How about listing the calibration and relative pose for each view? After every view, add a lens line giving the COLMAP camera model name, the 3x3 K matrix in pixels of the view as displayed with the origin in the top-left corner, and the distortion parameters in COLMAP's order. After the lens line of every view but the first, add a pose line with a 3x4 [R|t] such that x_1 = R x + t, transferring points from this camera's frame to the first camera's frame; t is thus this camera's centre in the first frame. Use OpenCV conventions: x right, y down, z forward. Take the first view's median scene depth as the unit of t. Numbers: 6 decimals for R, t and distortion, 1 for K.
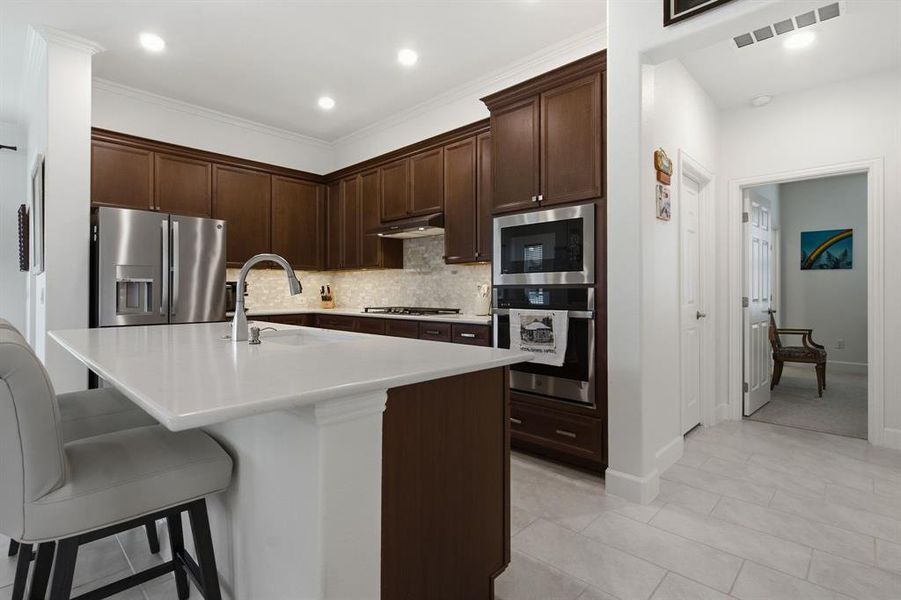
lens RADIAL K [[432.6, 0, 449.8], [0, 432.6, 290.6], [0, 0, 1]] dist [0.000598, -0.001872]
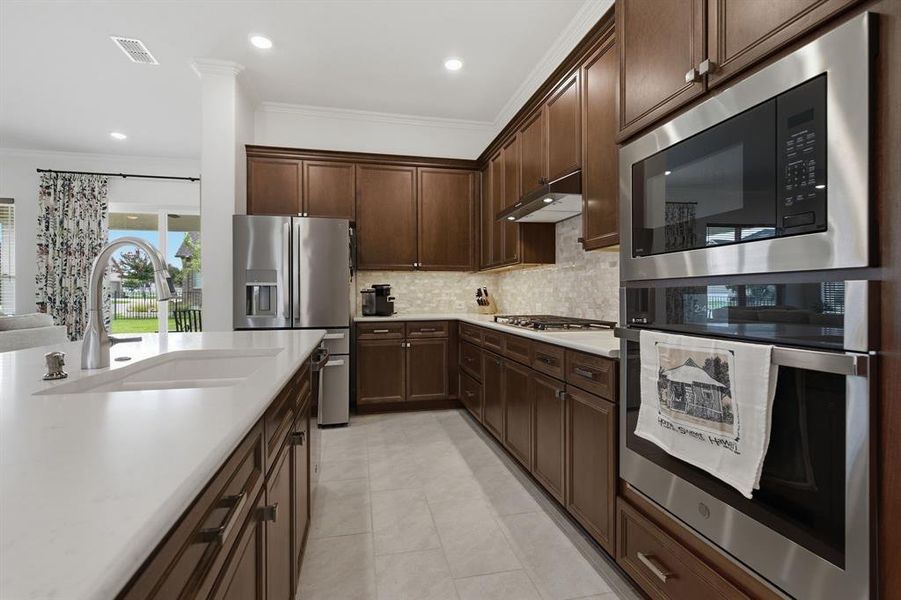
lens RADIAL K [[412.5, 0, 449.5], [0, 412.5, 295.8], [0, 0, 1]] dist [0.005054, -0.003079]
pose [[0.829642, -0.001293, -0.558295, 0.142784], [0.003714, 0.999988, 0.003203, 0.001538], [0.558284, -0.004731, 0.829637, 0.334502]]
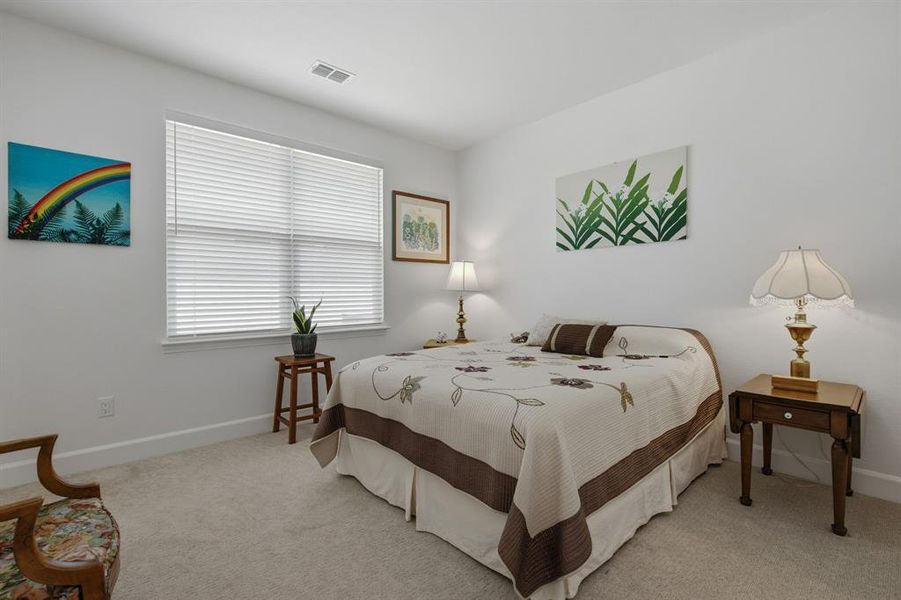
lens RADIAL K [[412.5, 0, 448.1], [0, 412.5, 296.4], [0, 0, 1]] dist [0.005054, -0.003079]
pose [[0.081514, -0.011784, 0.996603, 0.686150], [0.009945, 0.999890, 0.011009, 0.005047], [-0.996623, 0.009014, 0.081622, 0.837014]]
